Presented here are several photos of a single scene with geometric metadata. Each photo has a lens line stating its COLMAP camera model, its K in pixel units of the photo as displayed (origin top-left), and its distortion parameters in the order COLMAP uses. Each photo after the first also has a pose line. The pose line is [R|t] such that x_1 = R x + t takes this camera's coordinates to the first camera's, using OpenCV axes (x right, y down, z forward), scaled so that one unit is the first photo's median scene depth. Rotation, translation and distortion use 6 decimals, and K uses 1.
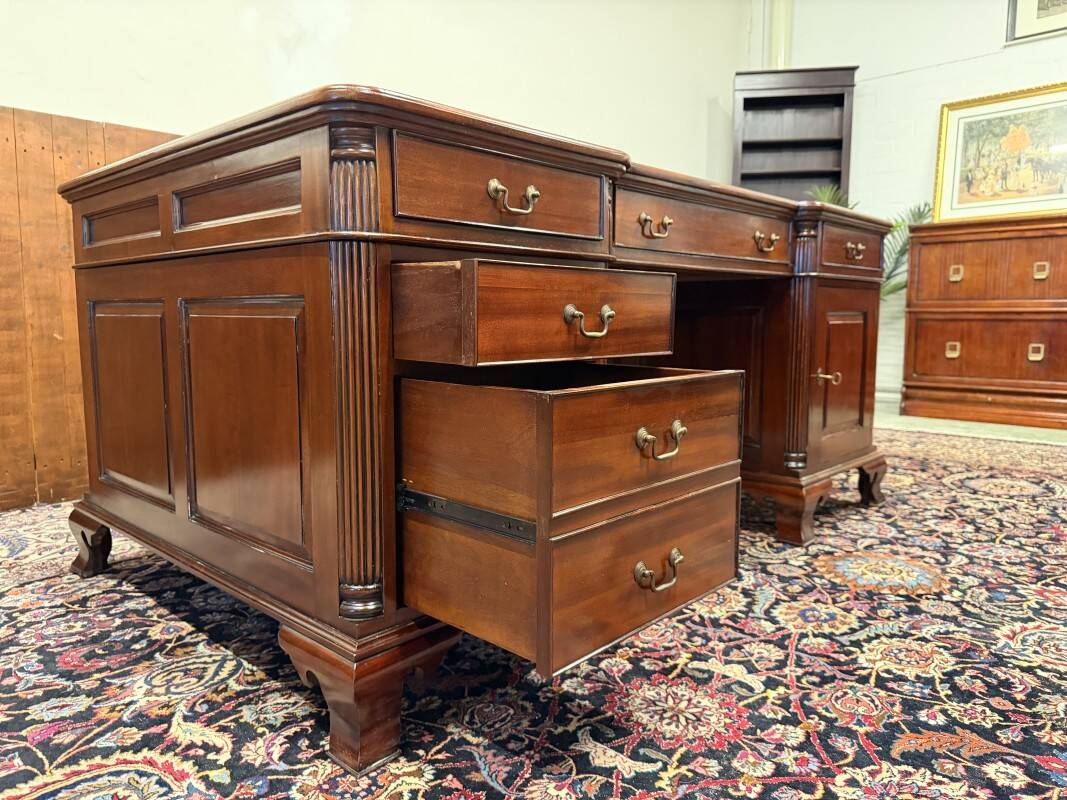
lens RADIAL K [[760.4, 0, 535.8], [0, 760.4, 405.2], [0, 0, 1]] dist [0.005612, -0.017154]
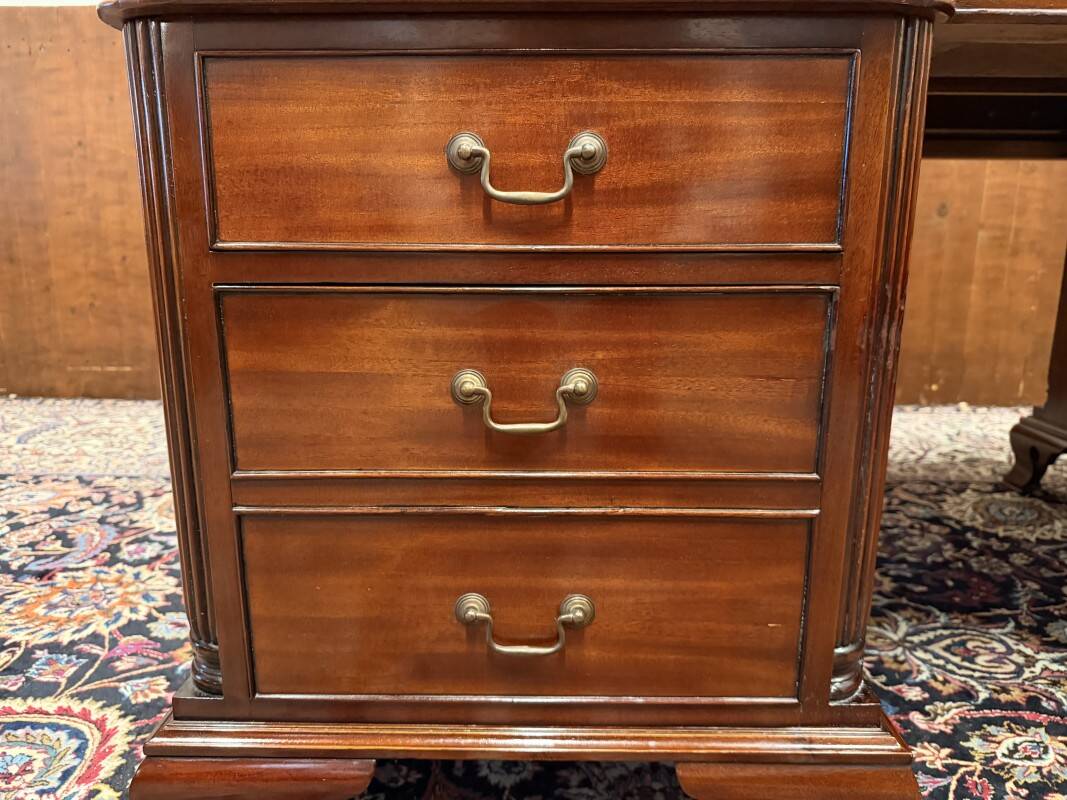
lens RADIAL K [[760.4, 0, 530.4], [0, 760.4, 411.0], [0, 0, 1]] dist [0.005612, -0.017154]
pose [[0.664519, 0.171442, -0.727339, 0.235601], [-0.090767, 0.984638, 0.149162, -0.034328], [0.741738, -0.033102, 0.669872, 0.540085]]
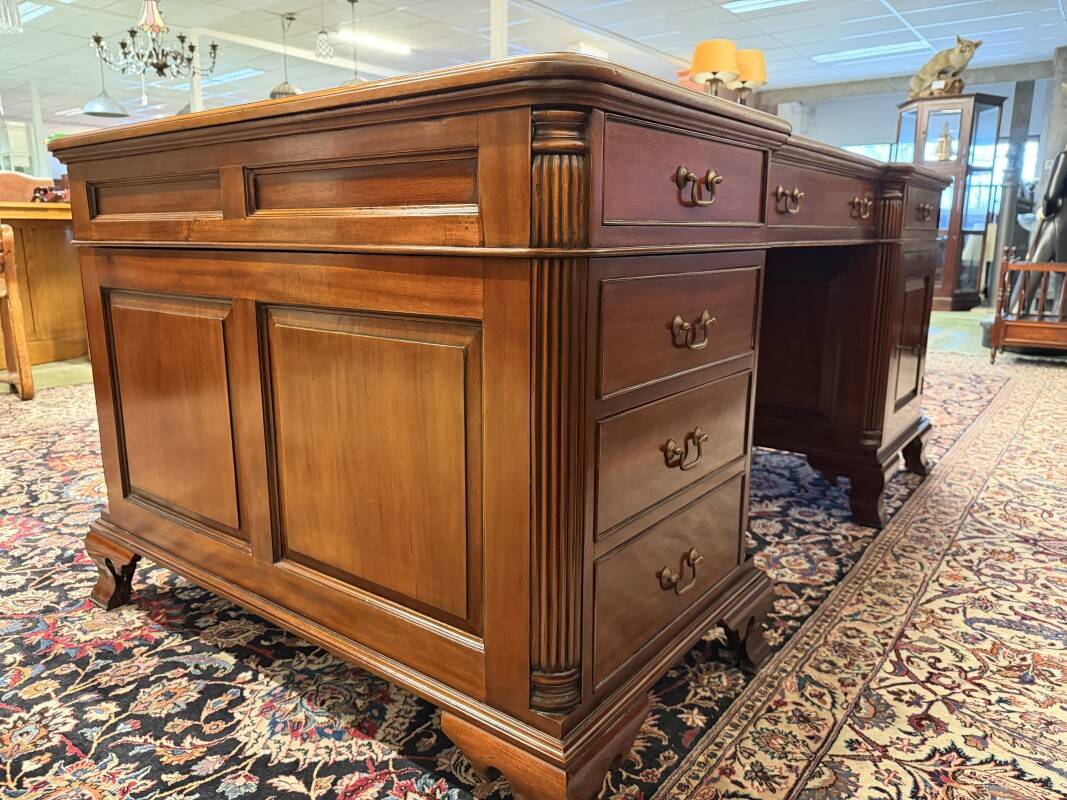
lens RADIAL K [[760.4, 0, 532.6], [0, 760.4, 383.7], [0, 0, 1]] dist [0.005612, -0.017154]
pose [[-0.995433, 0.014748, -0.094318, 0.244271], [-0.015374, 0.950333, 0.310856, -0.387978], [0.094218, 0.310887, -0.945766, 2.515918]]
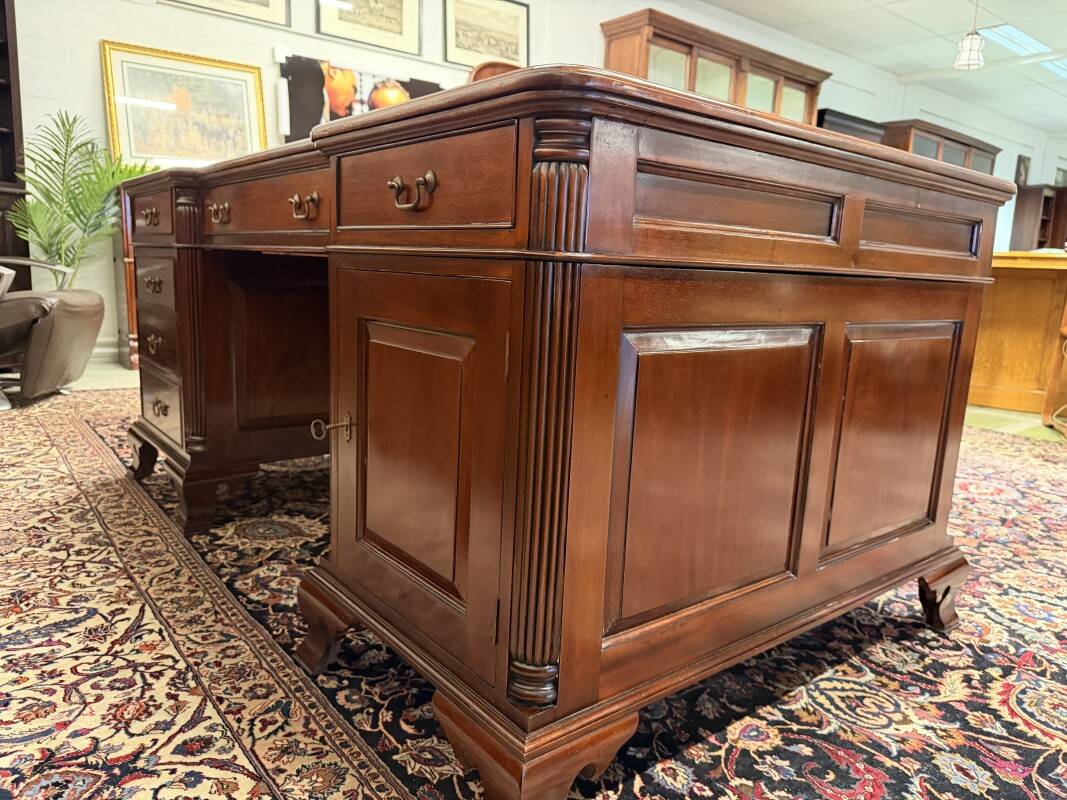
lens RADIAL K [[760.4, 0, 528.5], [0, 760.4, 409.4], [0, 0, 1]] dist [0.005612, -0.017154]
pose [[0.150356, -0.180868, 0.971946, -1.190769], [0.078279, 0.982214, 0.170669, -0.190168], [-0.985528, 0.050422, 0.161840, 1.048206]]
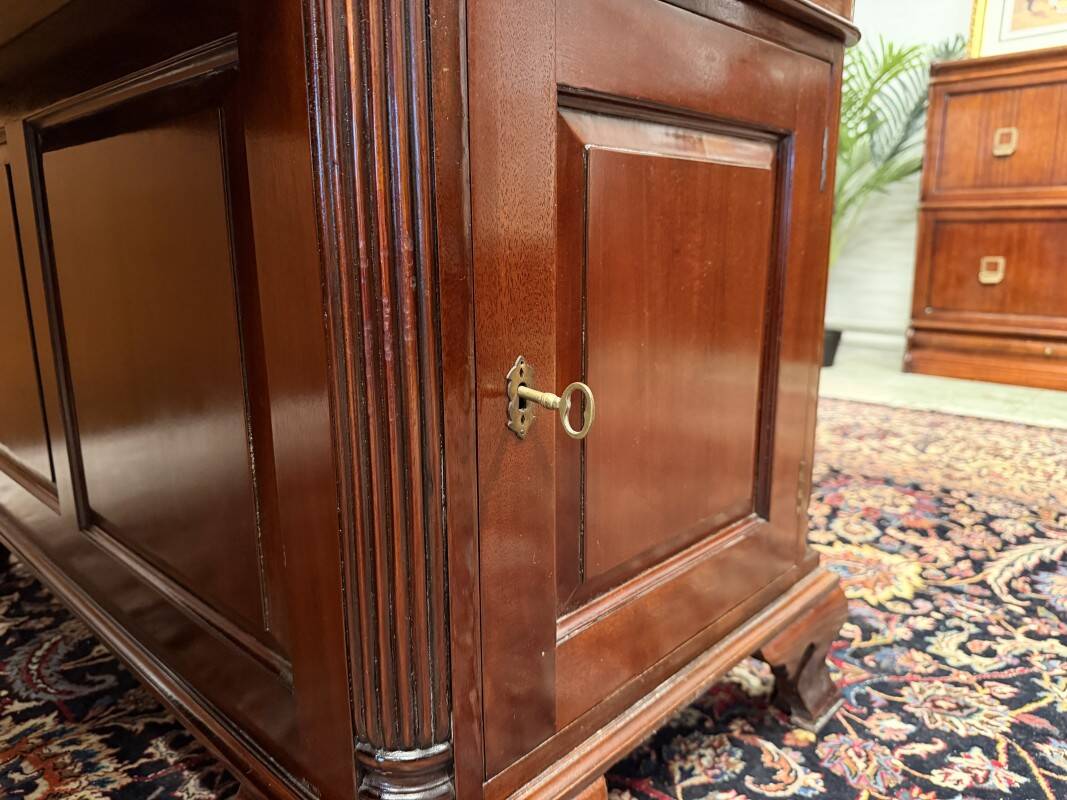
lens RADIAL K [[760.4, 0, 533.8], [0, 760.4, 409.4], [0, 0, 1]] dist [0.005612, -0.017154]
pose [[0.999931, -0.006856, -0.009586, 0.510035], [0.007818, 0.994517, 0.104281, -0.077871], [0.008819, -0.104349, 0.994502, 1.045667]]
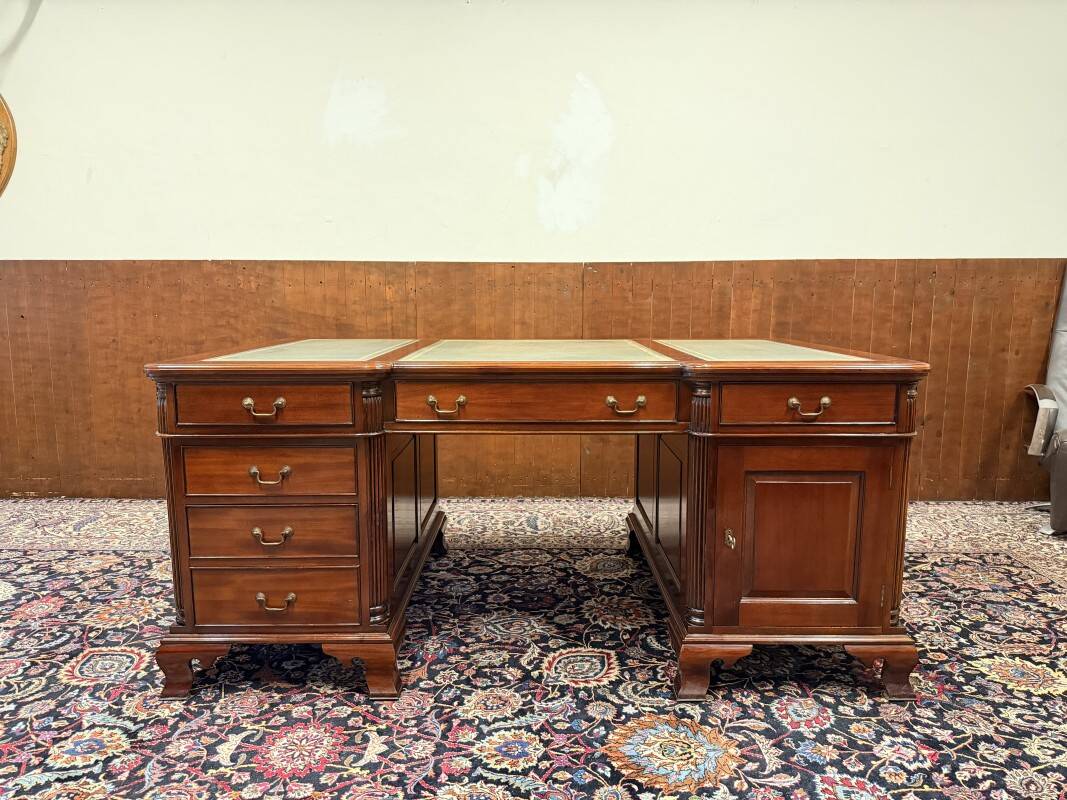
lens RADIAL K [[753.7, 0, 537.8], [0, 753.7, 412.5], [0, 0, 1]] dist [0.013797, -0.022160]
pose [[0.680454, 0.113125, -0.724006, 1.177549], [-0.086628, 0.993502, 0.073816, -0.325735], [0.727652, 0.012491, 0.685833, 0.227680]]
